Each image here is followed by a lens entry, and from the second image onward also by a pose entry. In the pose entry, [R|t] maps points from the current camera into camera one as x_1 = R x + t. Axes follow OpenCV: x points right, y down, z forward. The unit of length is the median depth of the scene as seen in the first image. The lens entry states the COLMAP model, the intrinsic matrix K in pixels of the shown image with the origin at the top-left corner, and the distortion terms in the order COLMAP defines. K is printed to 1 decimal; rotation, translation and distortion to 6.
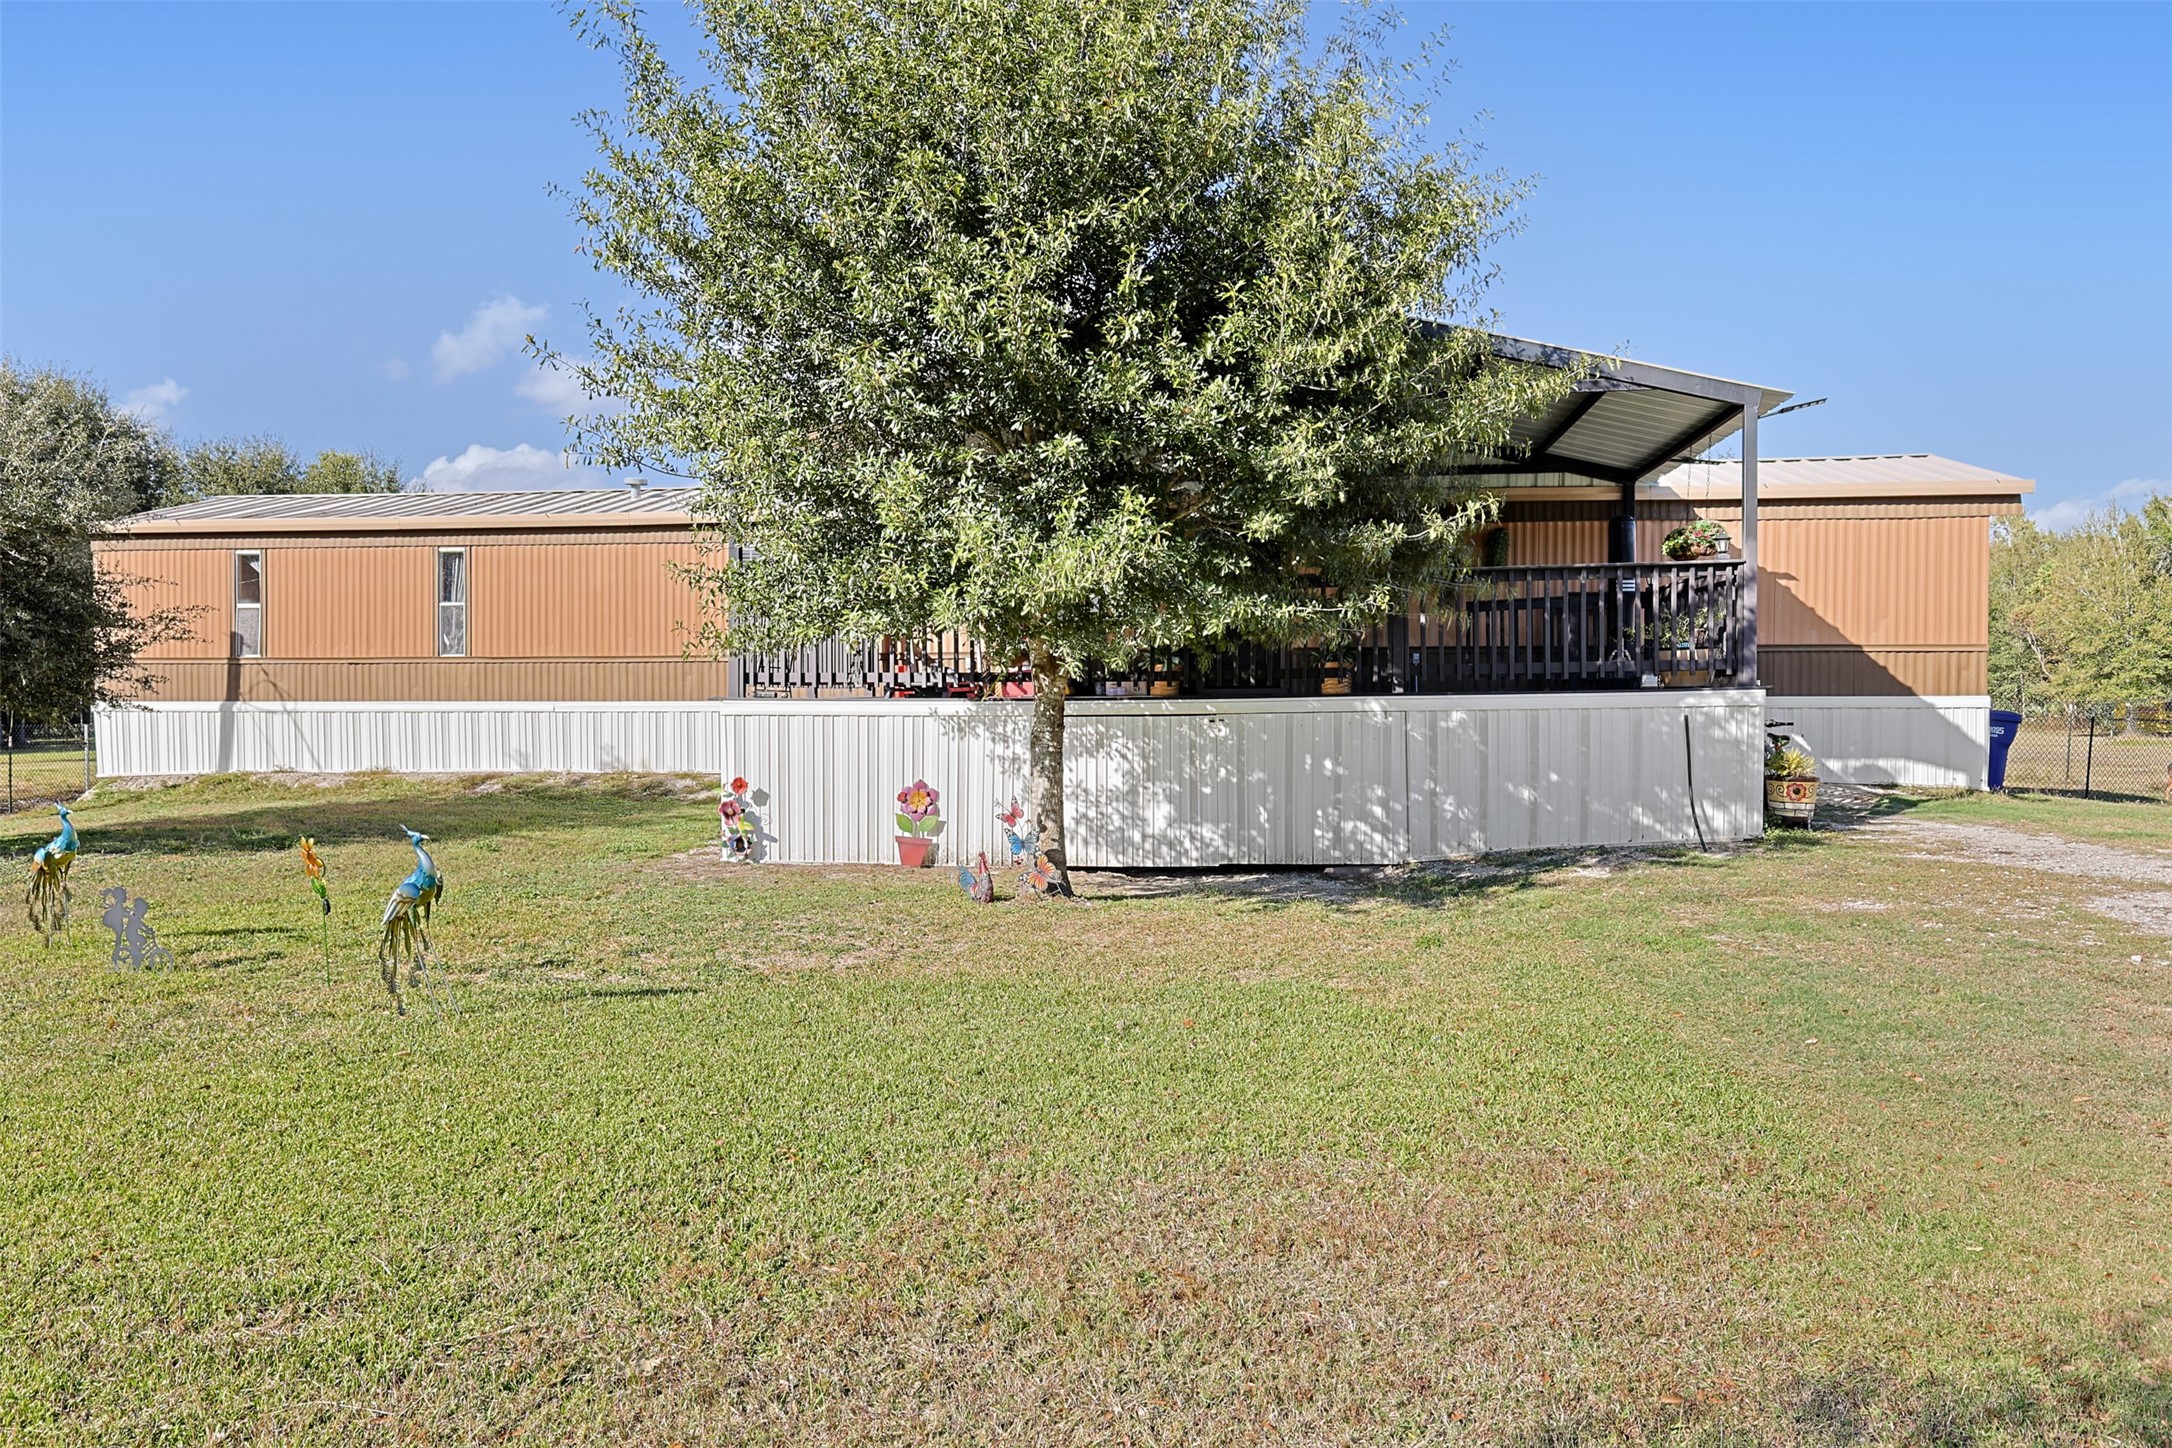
lens RADIAL K [[1460.7, 0, 1086.0], [0, 1460.7, 724.0], [0, 0, 1]] dist [-0.006626, -0.001537]
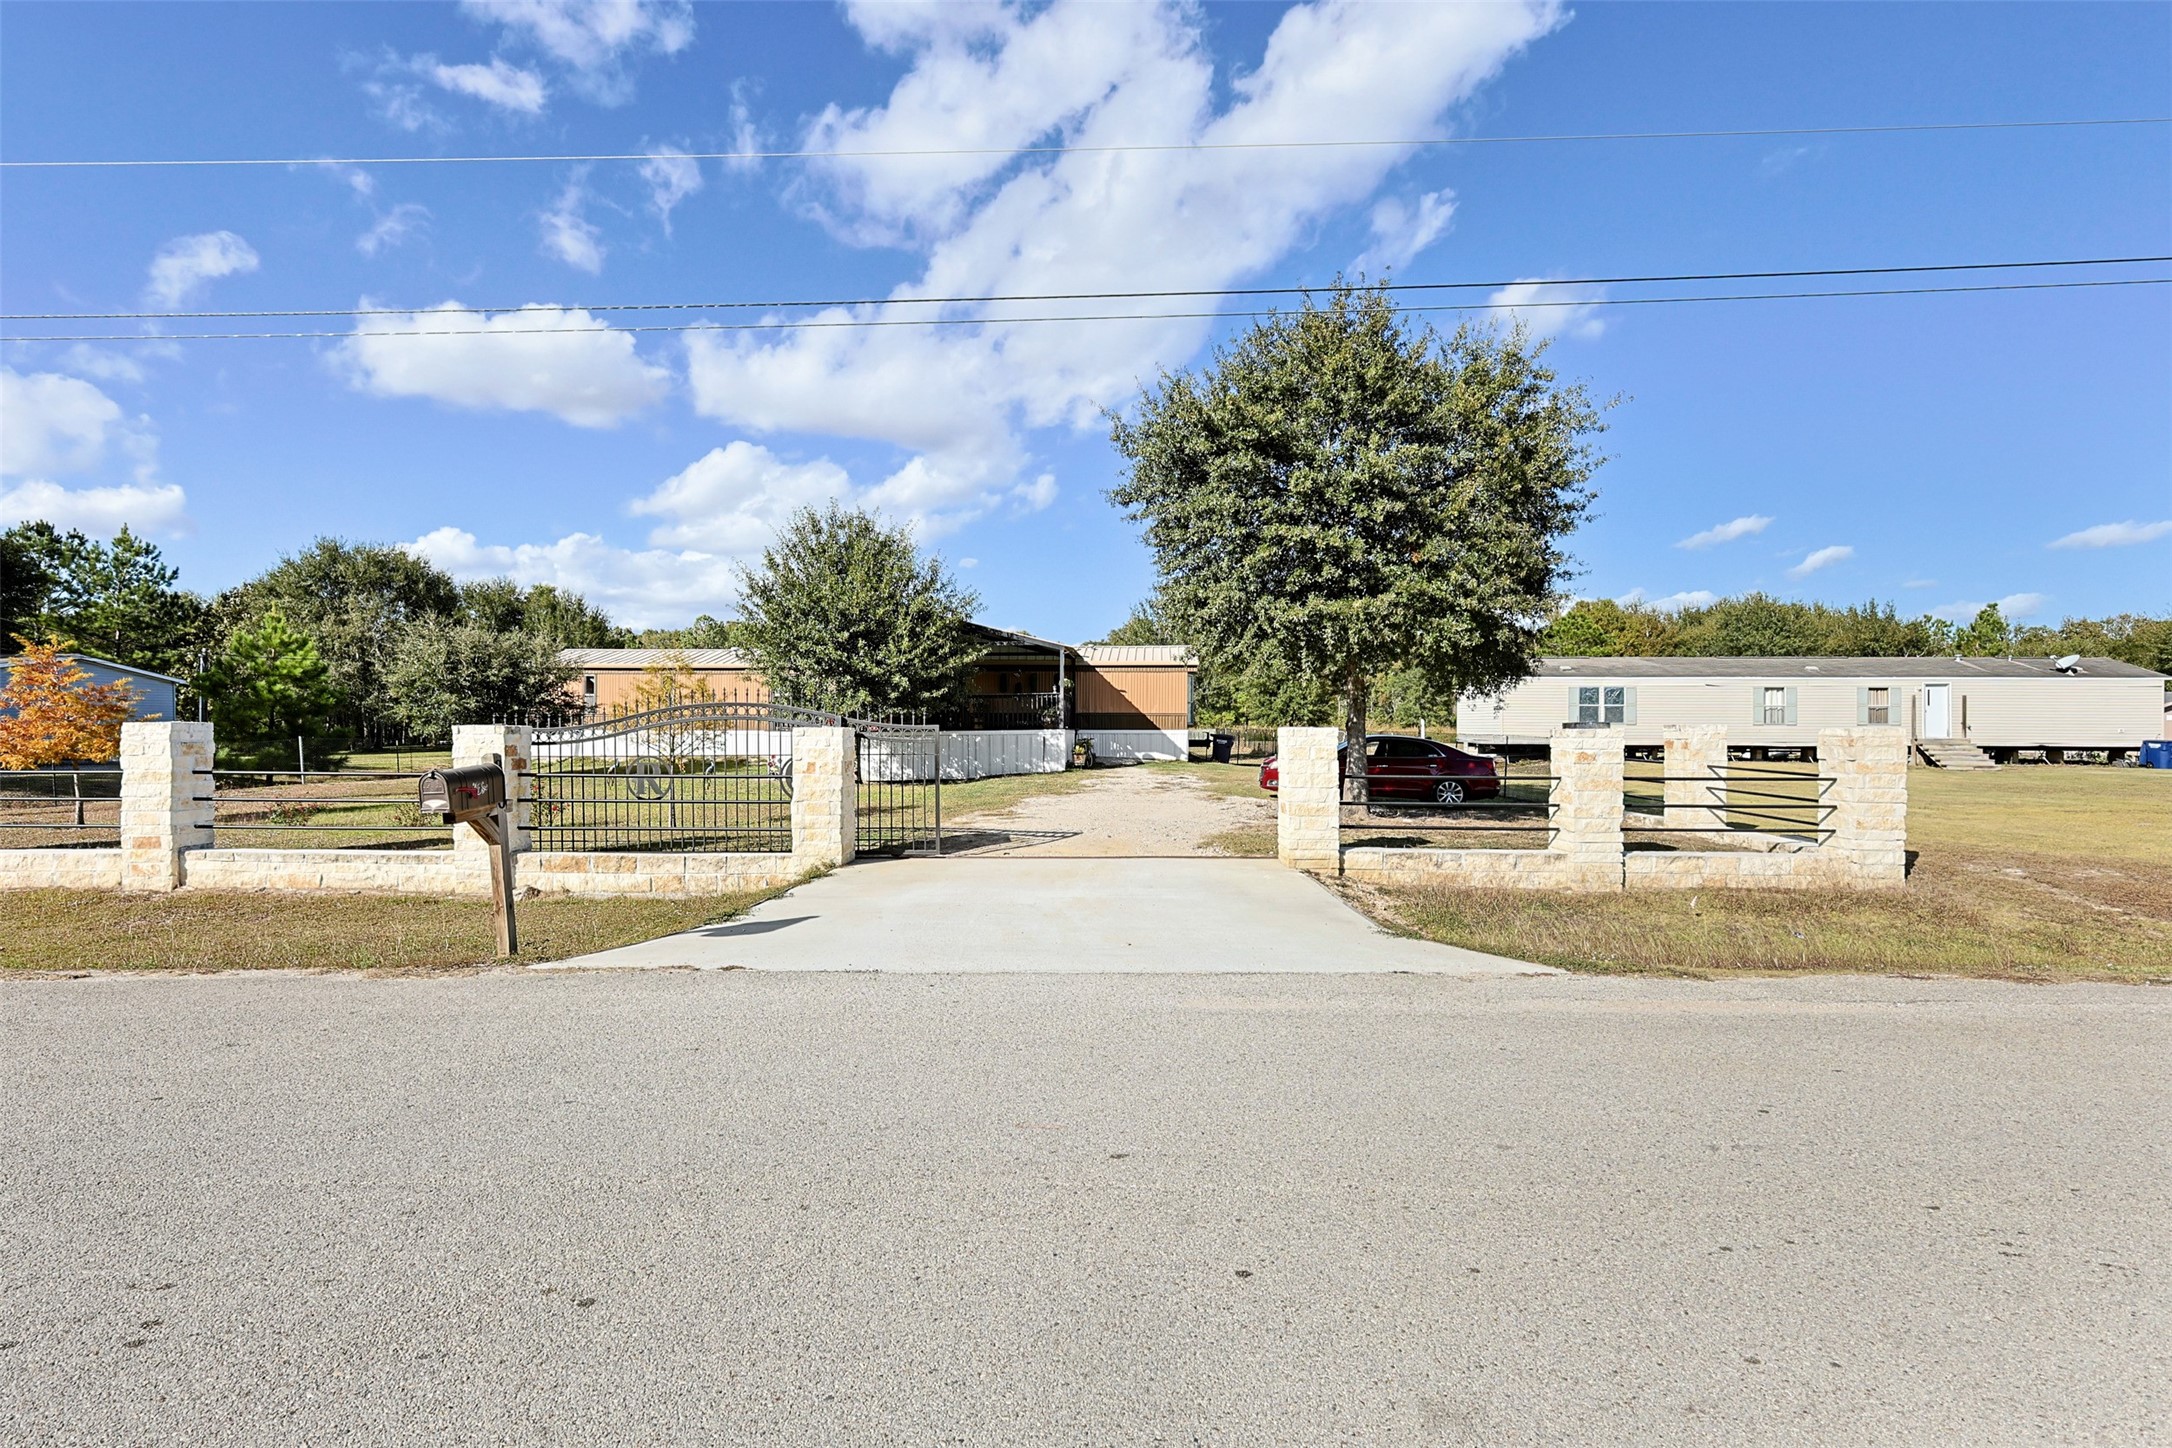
lens RADIAL K [[1007.3, 0, 1084.4], [0, 1007.3, 711.0], [0, 0, 1]] dist [0.002998, 0.000251]
pose [[0.997519, 0.002981, 0.070340, 0.318014], [-0.000968, 0.999590, -0.028629, 0.002543], [-0.070397, 0.028490, 0.997112, -1.381532]]
